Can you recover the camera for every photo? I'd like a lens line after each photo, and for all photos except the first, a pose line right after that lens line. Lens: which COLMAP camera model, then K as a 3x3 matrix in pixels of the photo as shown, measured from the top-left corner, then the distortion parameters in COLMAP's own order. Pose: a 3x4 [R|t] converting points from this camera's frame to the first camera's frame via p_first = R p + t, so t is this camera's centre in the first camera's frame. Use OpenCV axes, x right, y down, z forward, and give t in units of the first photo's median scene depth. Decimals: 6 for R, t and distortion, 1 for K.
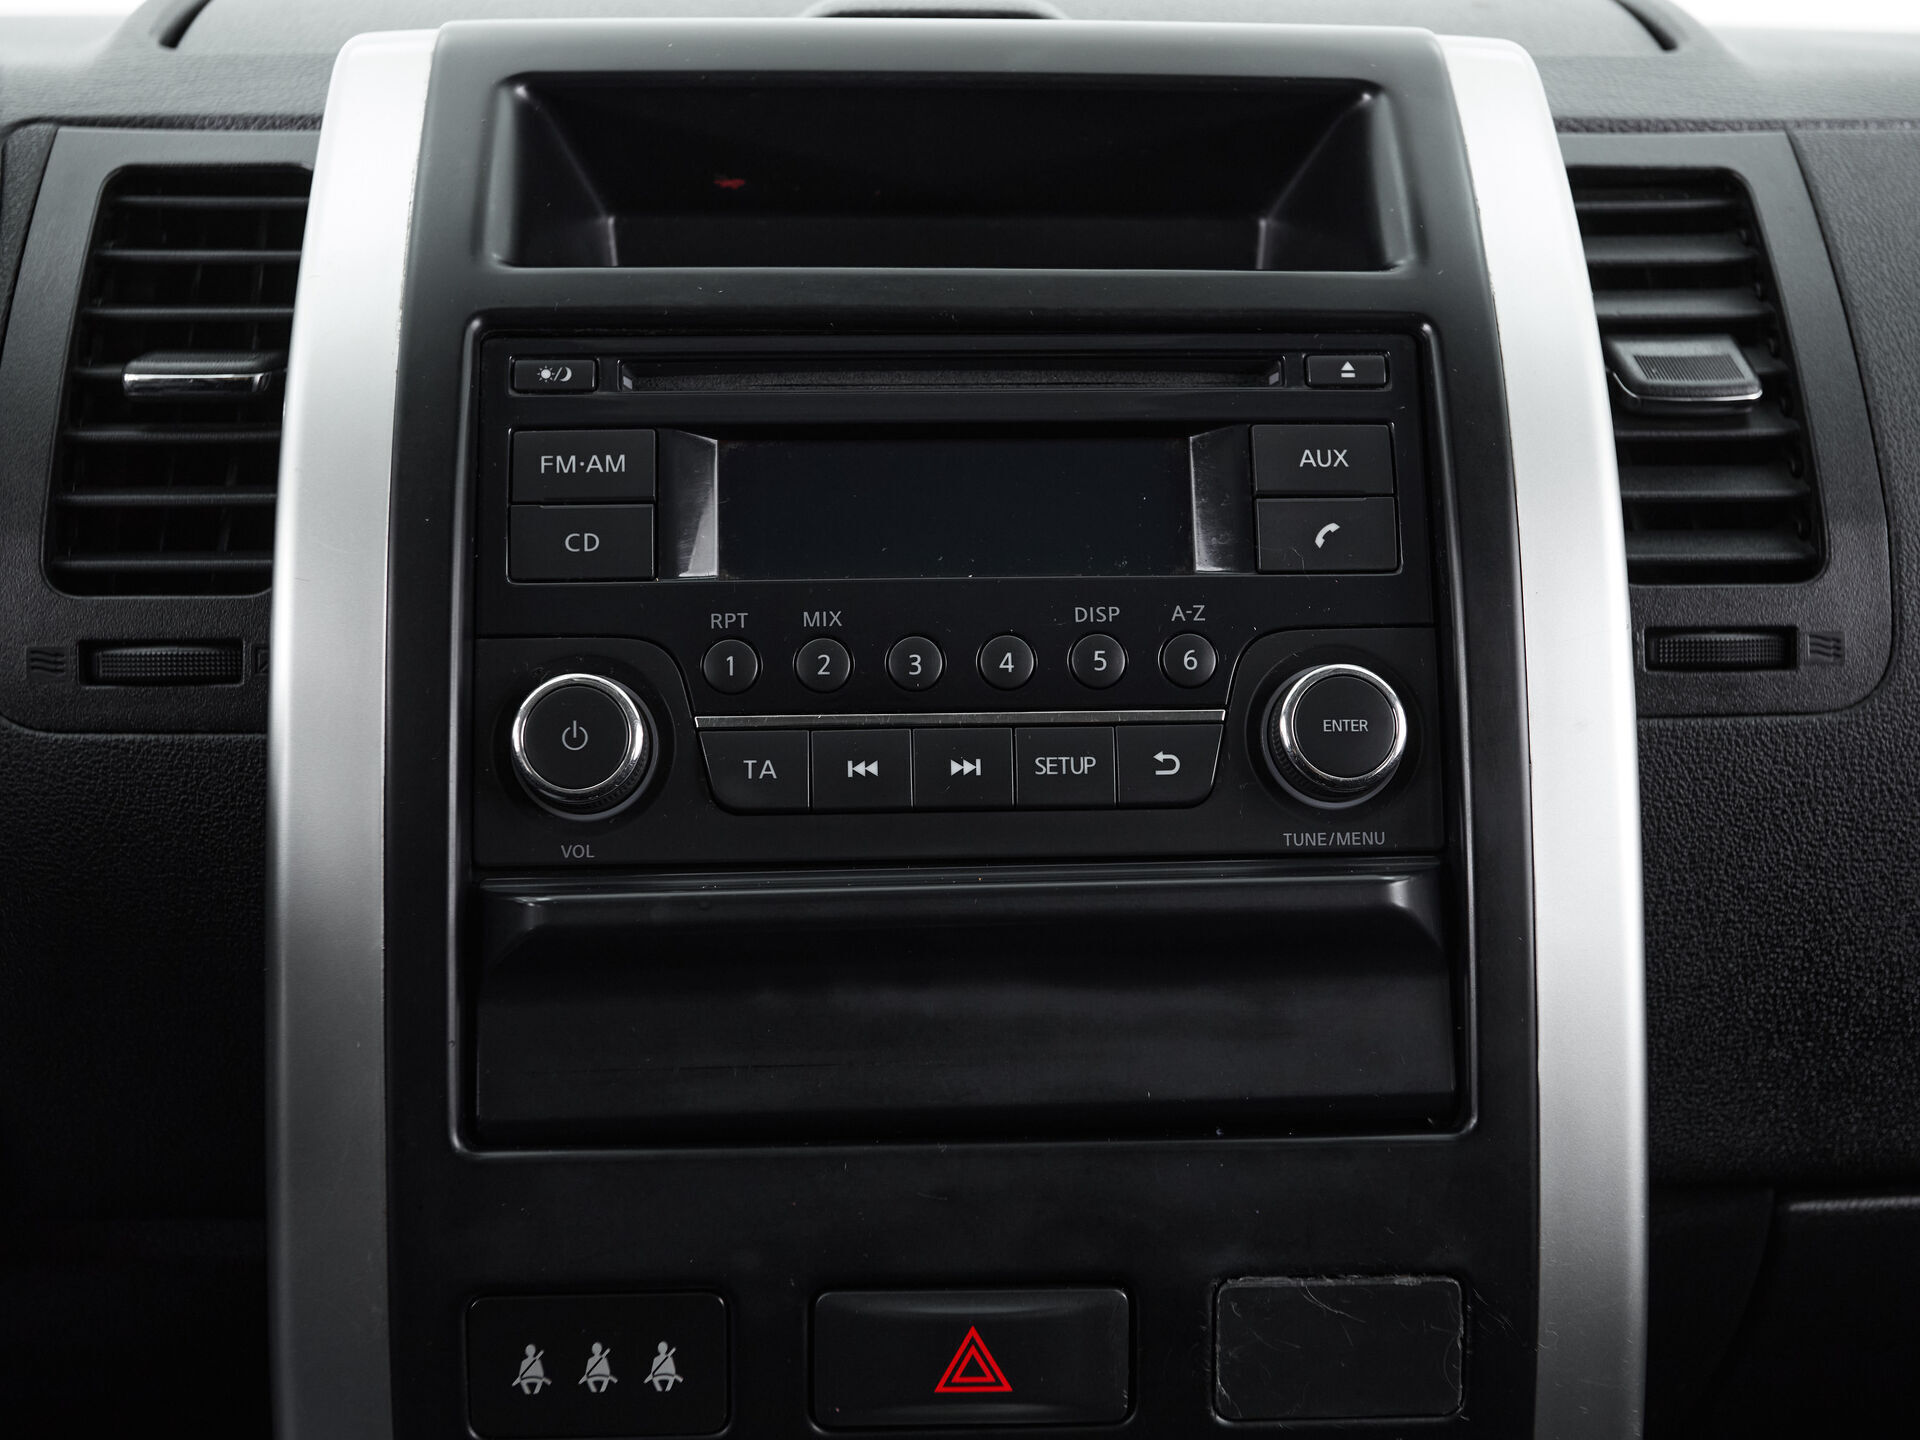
lens RADIAL K [[2390.8, 0, 960.0], [0, 2390.8, 720.0], [0, 0, 1]] dist [0.014897, 0.029904]
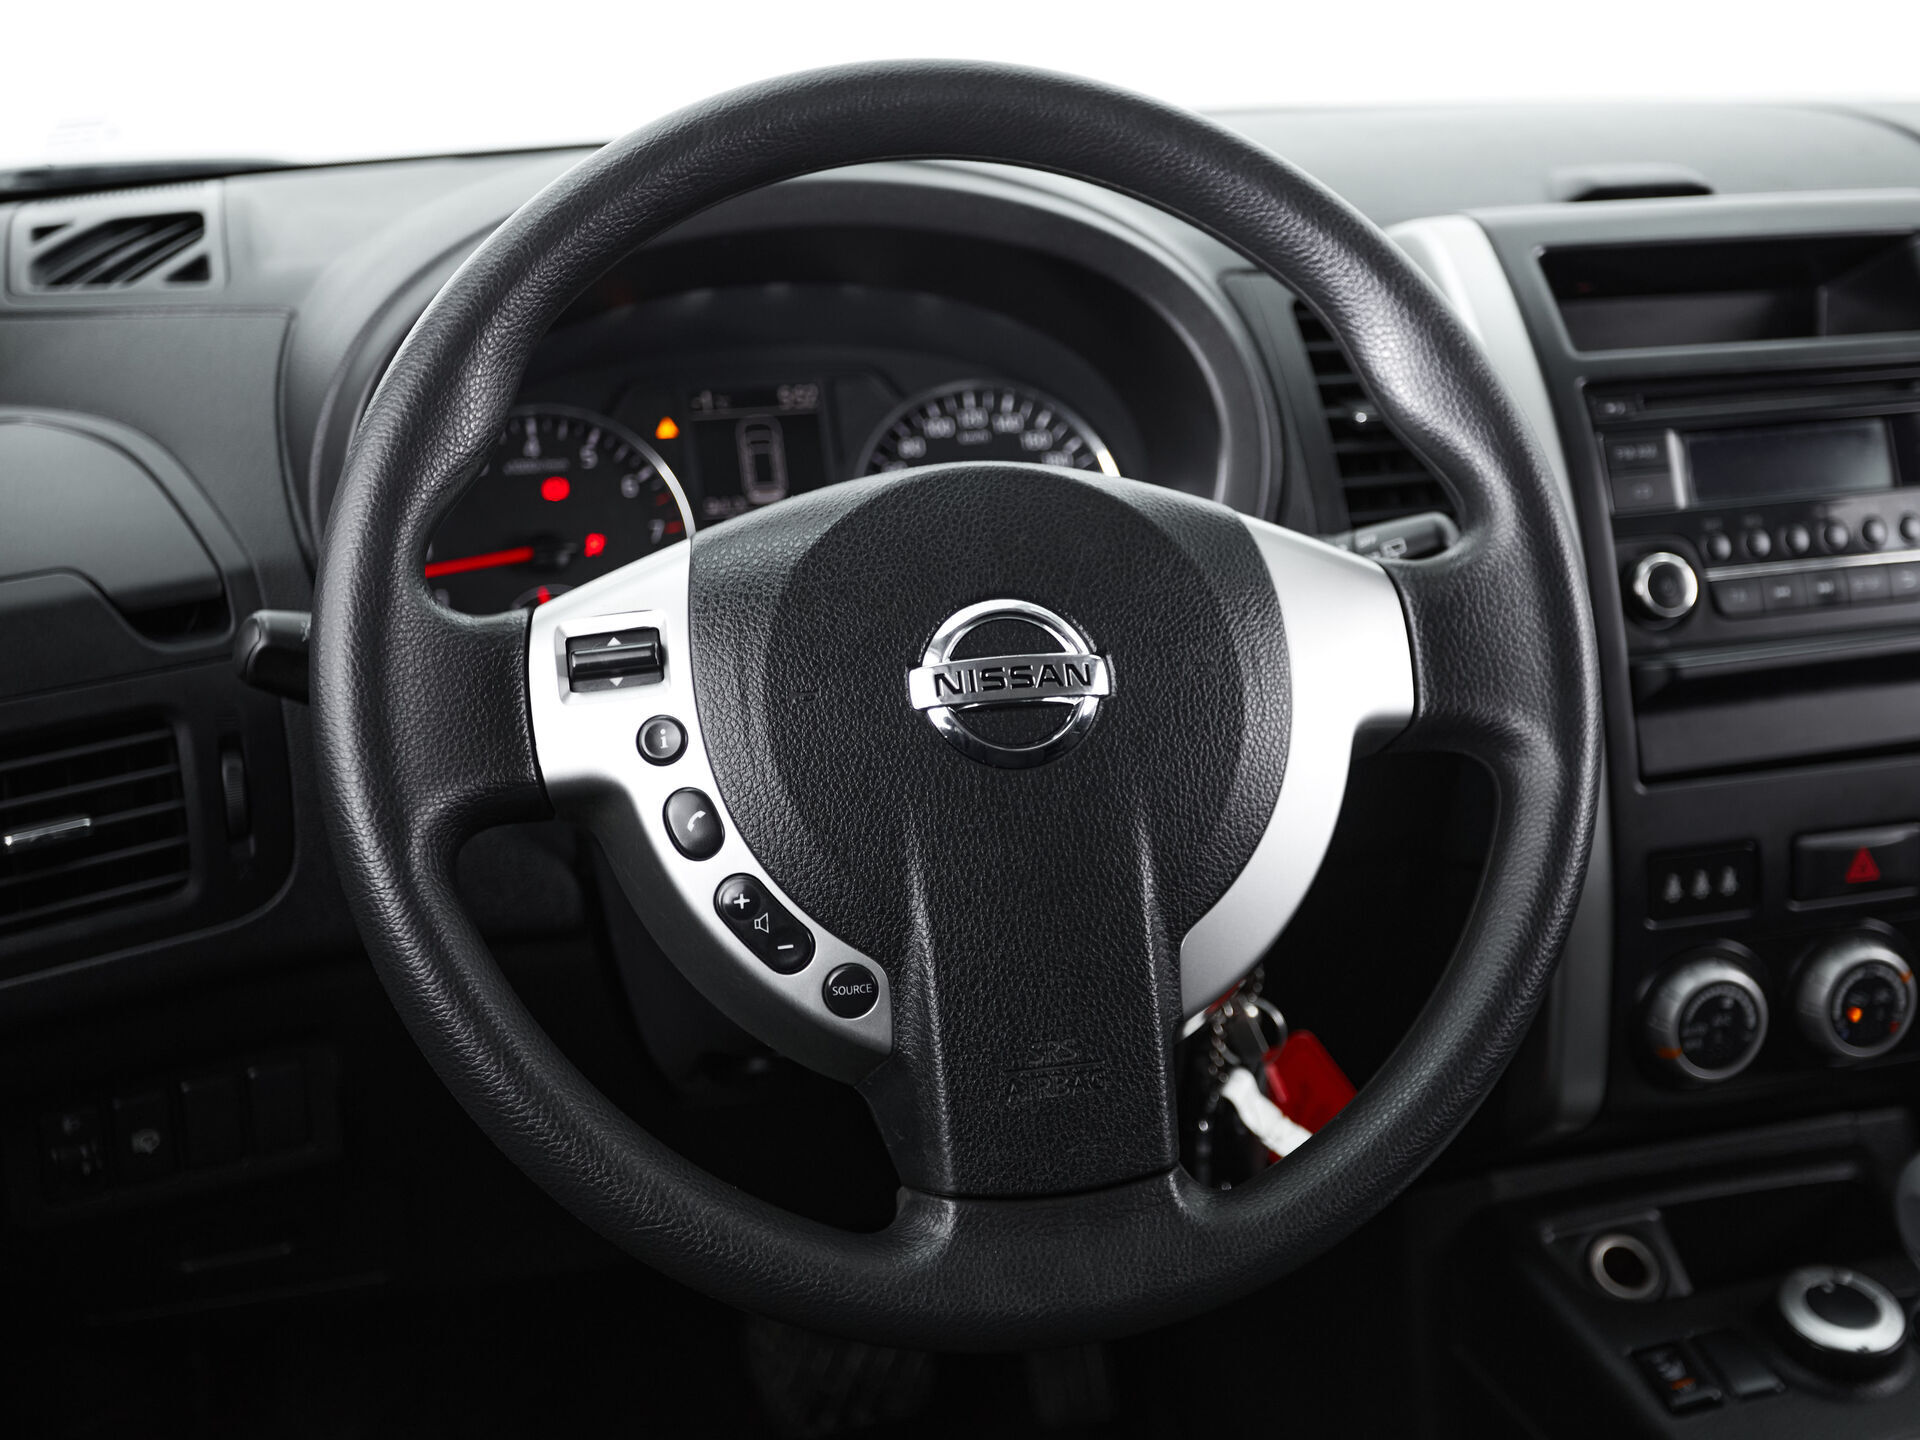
lens RADIAL K [[2449.4, 0, 999.0], [0, 2449.4, 693.5], [0, 0, 1]] dist [0.014897, 0.043879]
pose [[0.971798, -0.083206, 0.220649, -1.174232], [0.069709, 0.995228, 0.068281, -0.084655], [-0.225278, -0.050974, 0.972960, -0.921299]]
